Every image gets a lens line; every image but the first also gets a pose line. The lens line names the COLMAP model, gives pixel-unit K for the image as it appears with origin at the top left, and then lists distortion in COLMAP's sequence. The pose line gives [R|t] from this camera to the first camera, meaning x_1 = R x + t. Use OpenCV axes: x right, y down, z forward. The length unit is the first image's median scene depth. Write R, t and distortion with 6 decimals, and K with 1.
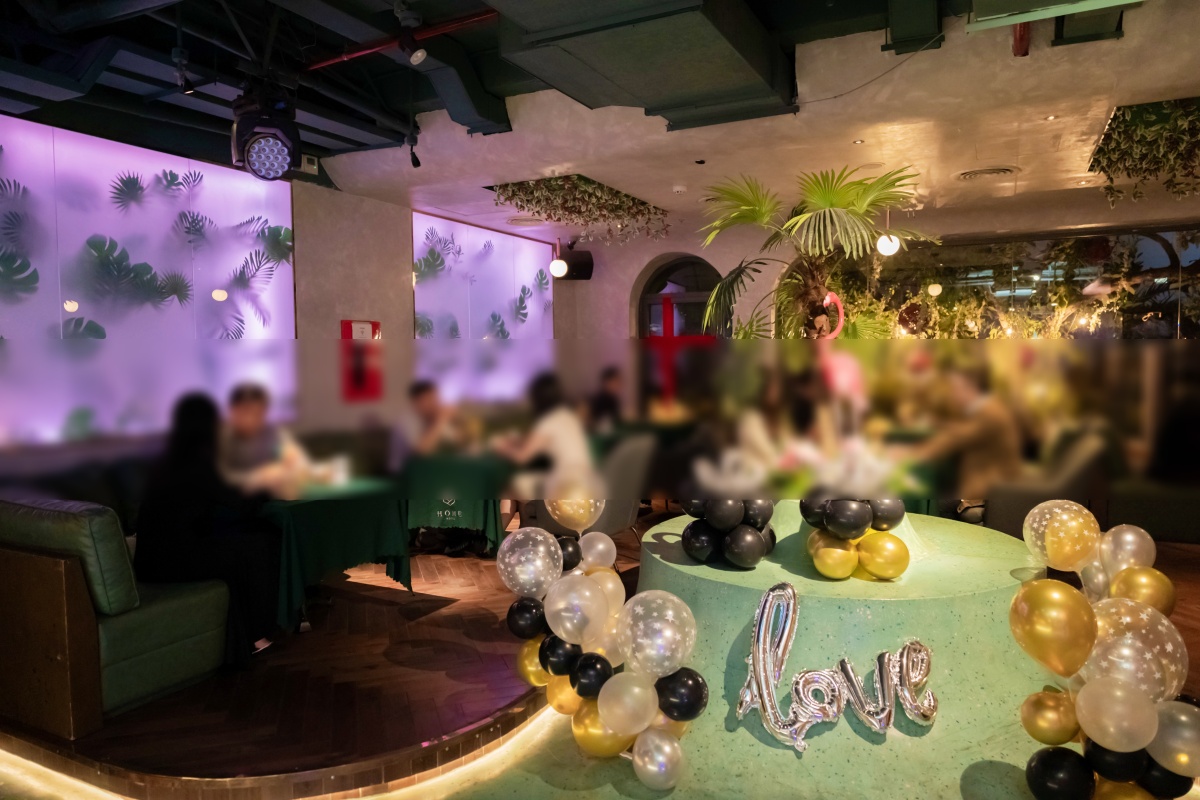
lens RADIAL K [[805.4, 0, 598.8], [0, 805.4, 401.2], [0, 0, 1]] dist [-0.000645, 0.000990]
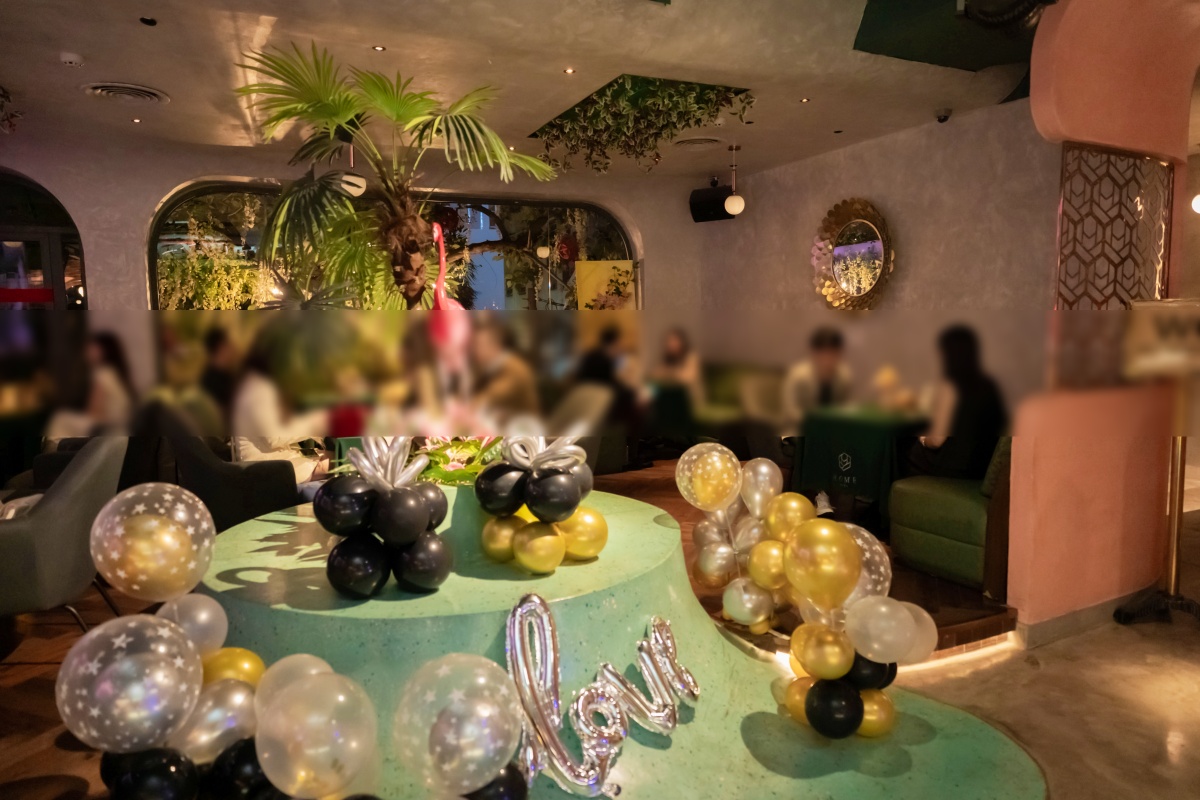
lens RADIAL K [[805.4, 0, 598.1], [0, 805.4, 395.2], [0, 0, 1]] dist [-0.000645, 0.000990]
pose [[0.627471, -0.070706, 0.775423, -0.278682], [0.051385, 0.997458, 0.049371, 0.004325], [-0.776943, 0.008867, 0.629509, 0.427207]]
